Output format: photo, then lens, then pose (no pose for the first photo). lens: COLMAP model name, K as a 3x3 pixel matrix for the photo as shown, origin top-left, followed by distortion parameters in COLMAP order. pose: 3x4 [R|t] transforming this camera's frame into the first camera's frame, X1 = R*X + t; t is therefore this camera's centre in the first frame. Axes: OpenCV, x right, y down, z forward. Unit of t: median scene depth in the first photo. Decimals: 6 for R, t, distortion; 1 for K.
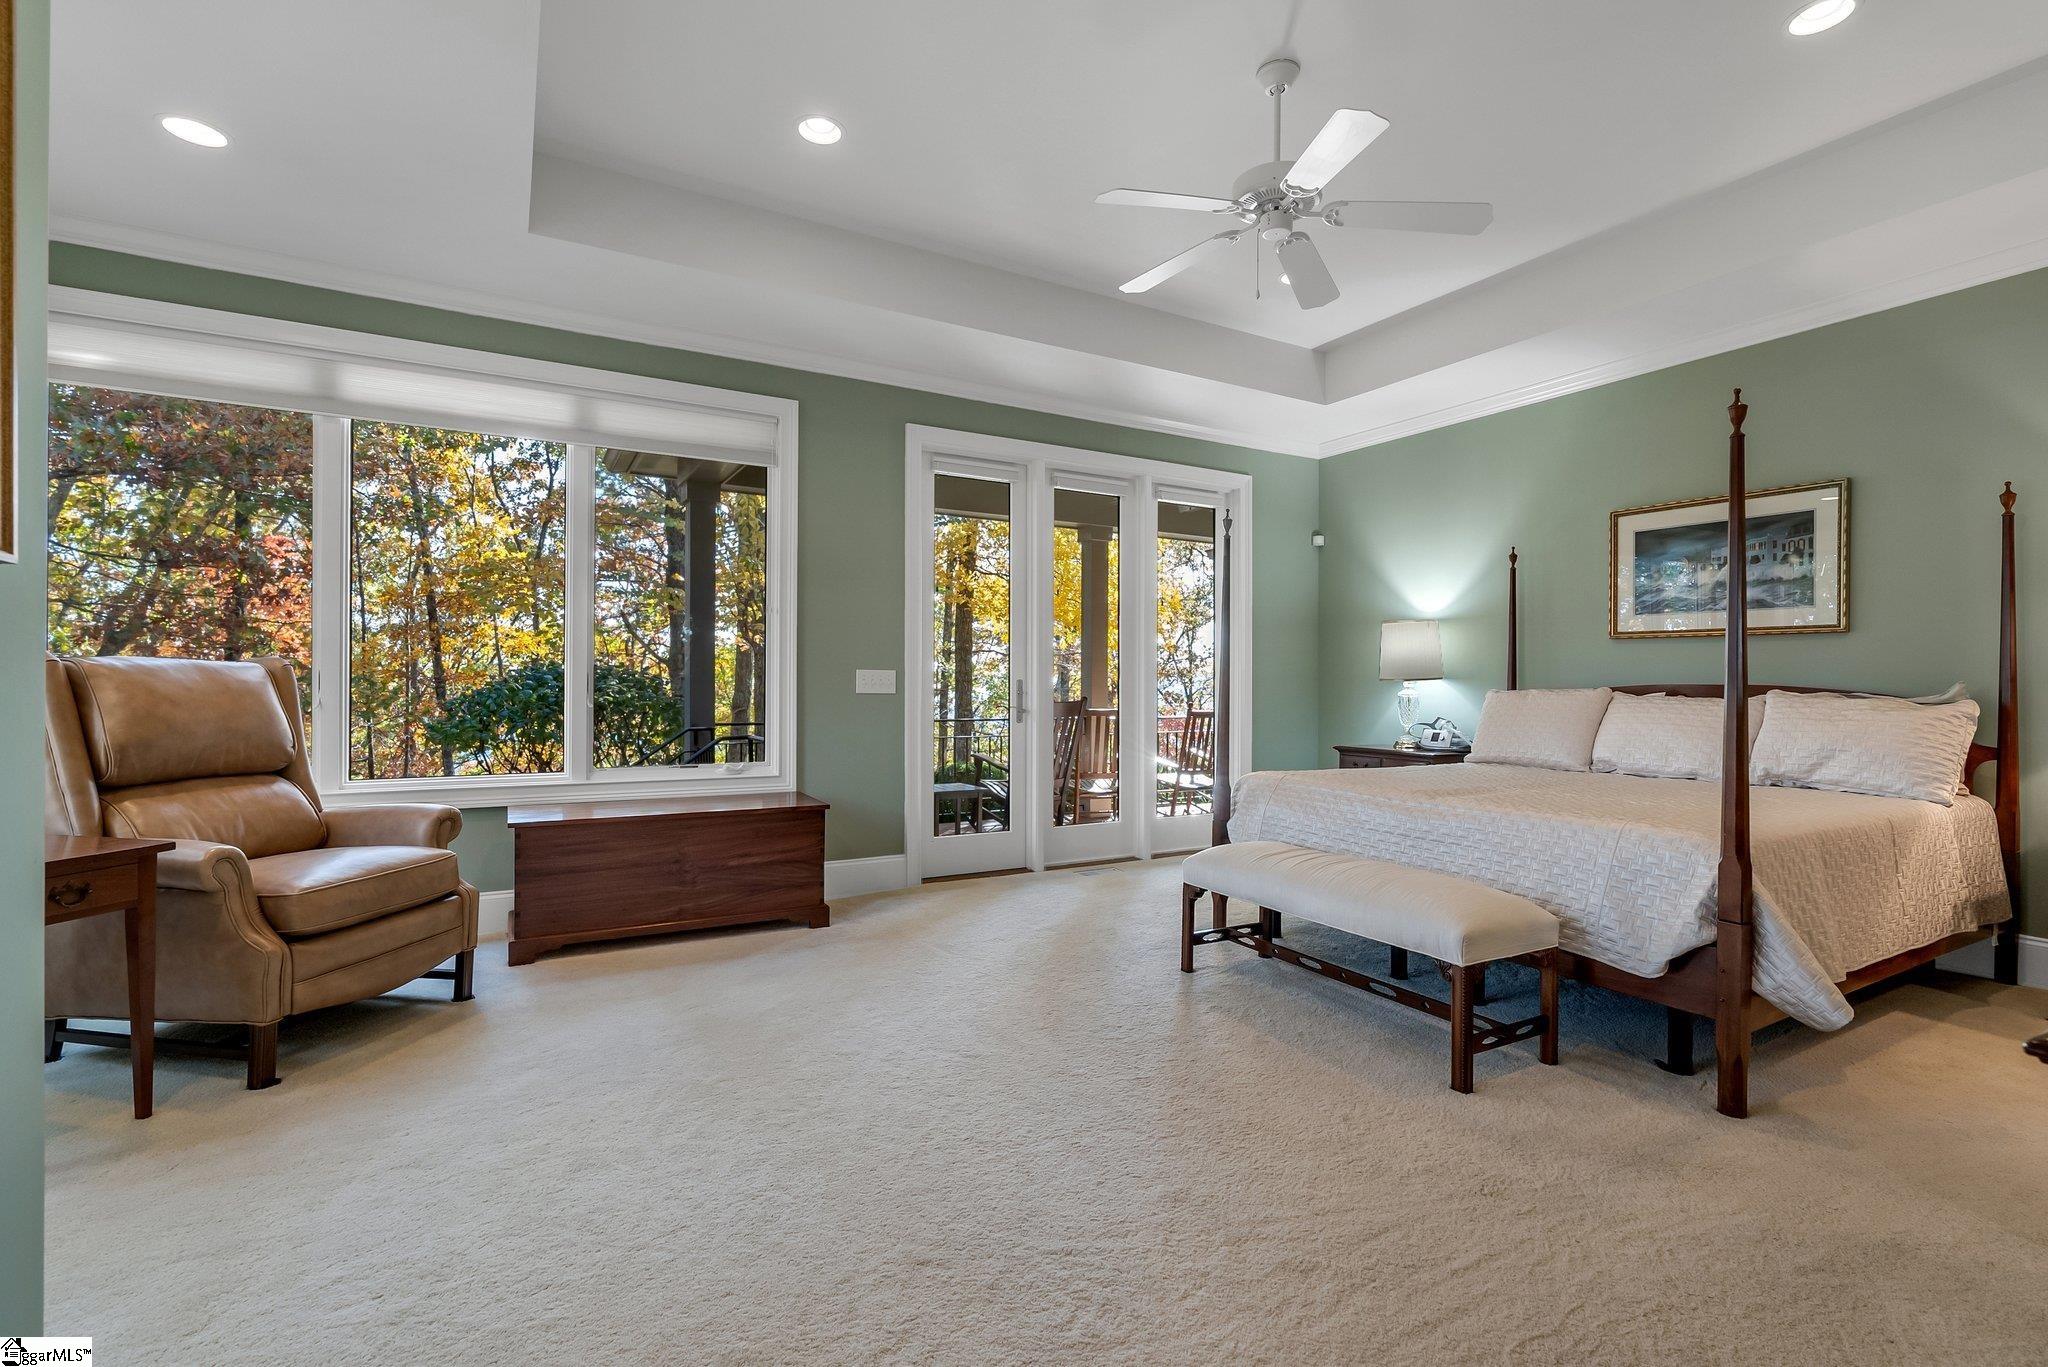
lens RADIAL K [[917.7, 0, 1024.0], [0, 917.7, 683.5], [0, 0, 1]] dist [-0.012581, 0.004290]
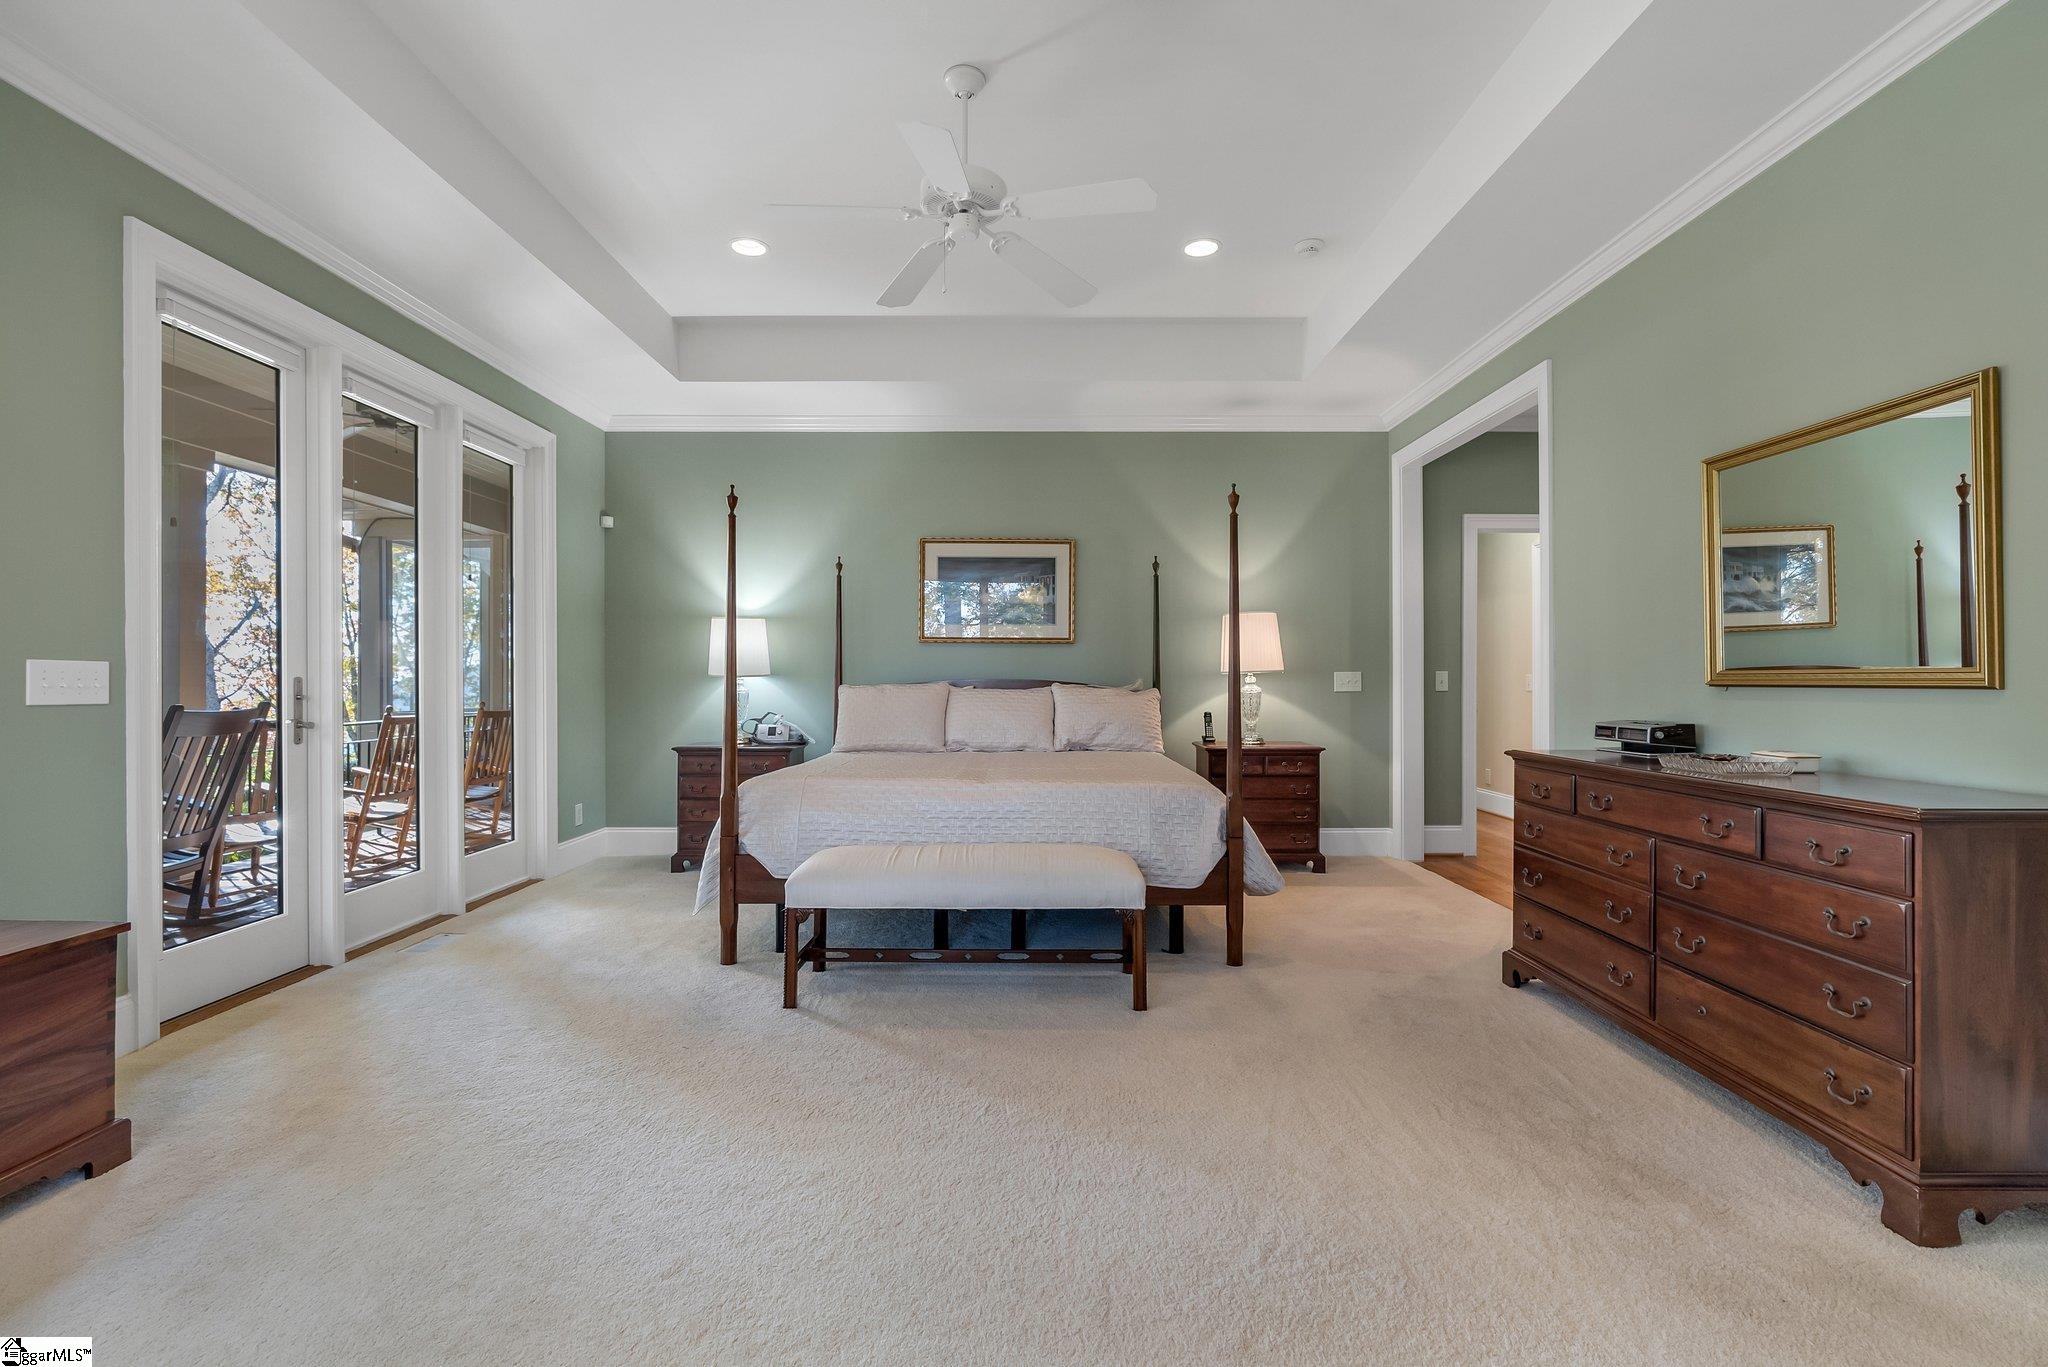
lens RADIAL K [[917.7, 0, 1024.0], [0, 917.7, 683.5], [0, 0, 1]] dist [-0.012581, 0.004290]
pose [[0.501327, -0.009924, 0.865201, -0.382061], [0.004615, 0.999951, 0.008796, -0.004387], [-0.865246, -0.000416, 0.501348, 0.293395]]
